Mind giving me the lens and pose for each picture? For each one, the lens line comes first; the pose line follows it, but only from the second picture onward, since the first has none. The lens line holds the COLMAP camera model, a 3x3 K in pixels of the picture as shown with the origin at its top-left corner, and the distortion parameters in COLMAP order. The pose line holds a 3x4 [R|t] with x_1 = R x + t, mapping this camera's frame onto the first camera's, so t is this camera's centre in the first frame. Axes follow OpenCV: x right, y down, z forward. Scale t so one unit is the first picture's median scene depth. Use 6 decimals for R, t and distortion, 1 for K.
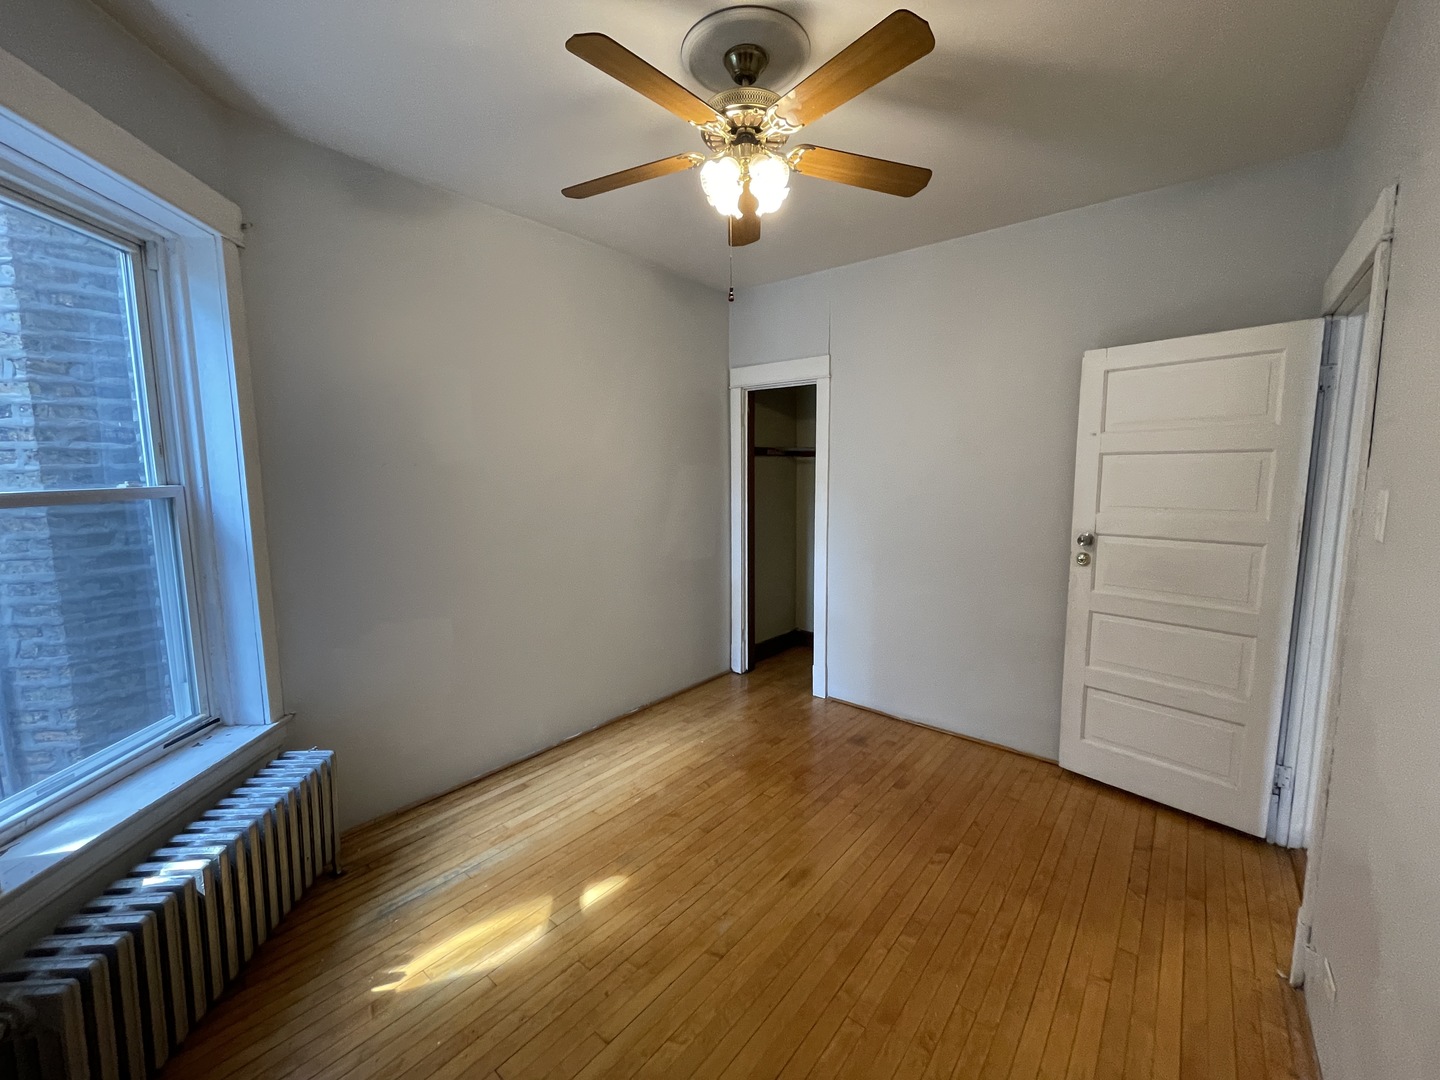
lens RADIAL K [[583.8, 0, 719.2], [0, 583.8, 539.1], [0, 0, 1]] dist [-0.003432, -0.000353]
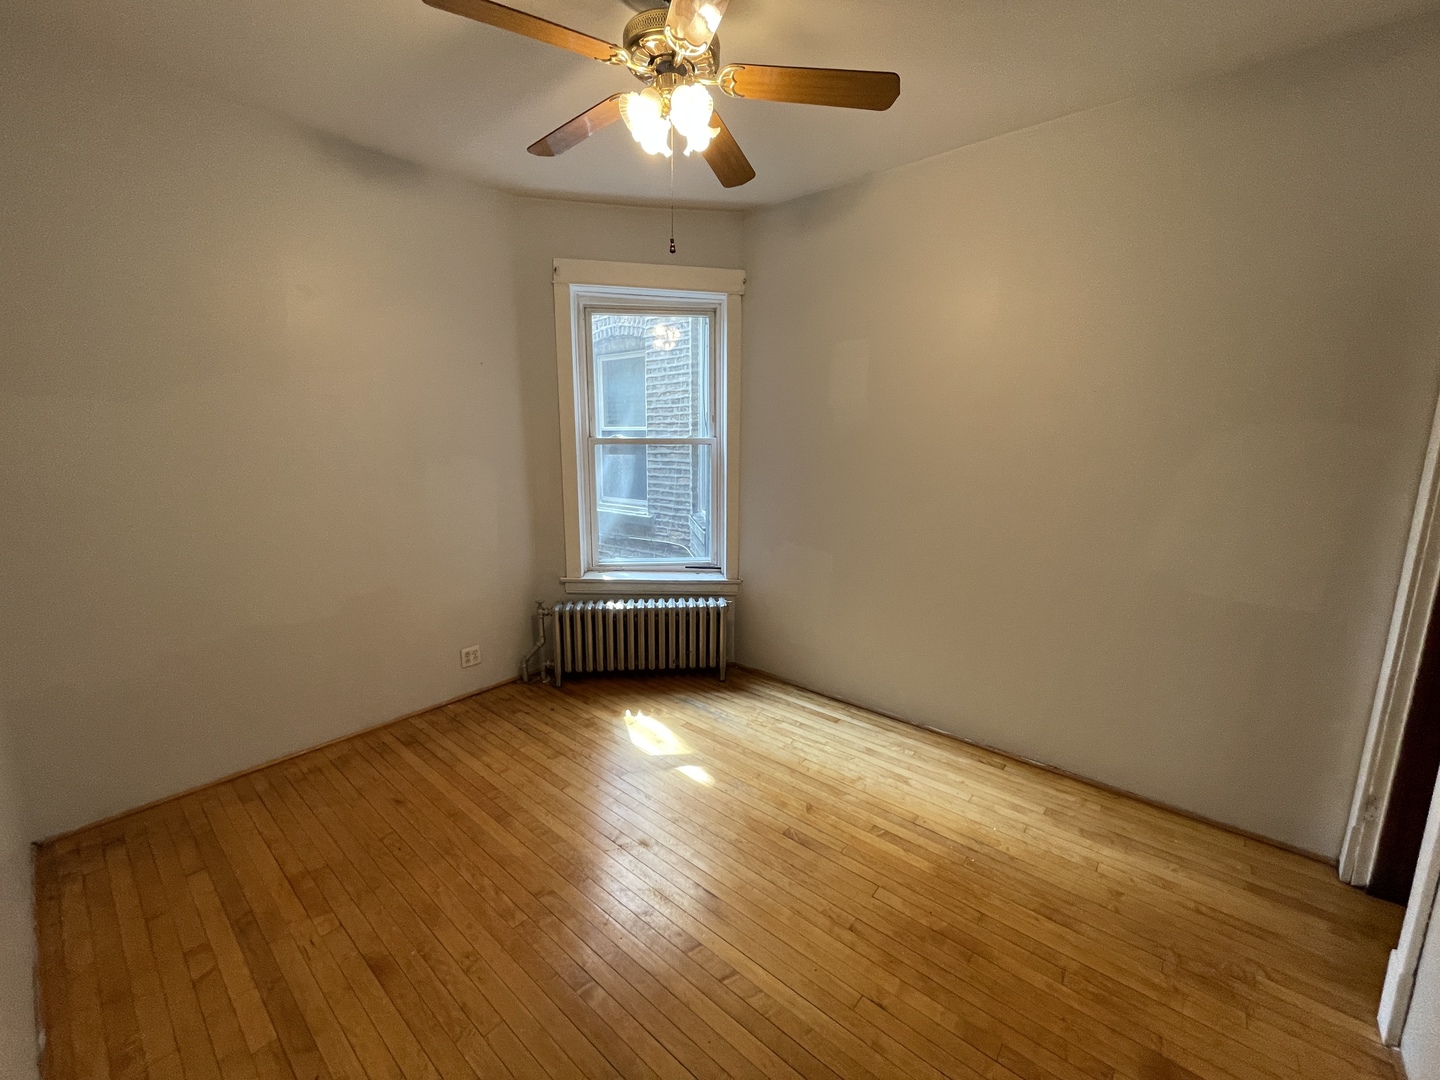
lens RADIAL K [[583.8, 0, 721.7], [0, 583.8, 541.3], [0, 0, 1]] dist [-0.003432, -0.000353]
pose [[-0.017240, 0.187540, -0.982106, 0.682201], [-0.121714, 0.974553, 0.188234, -0.087548], [0.992415, 0.122781, 0.006025, 0.728899]]
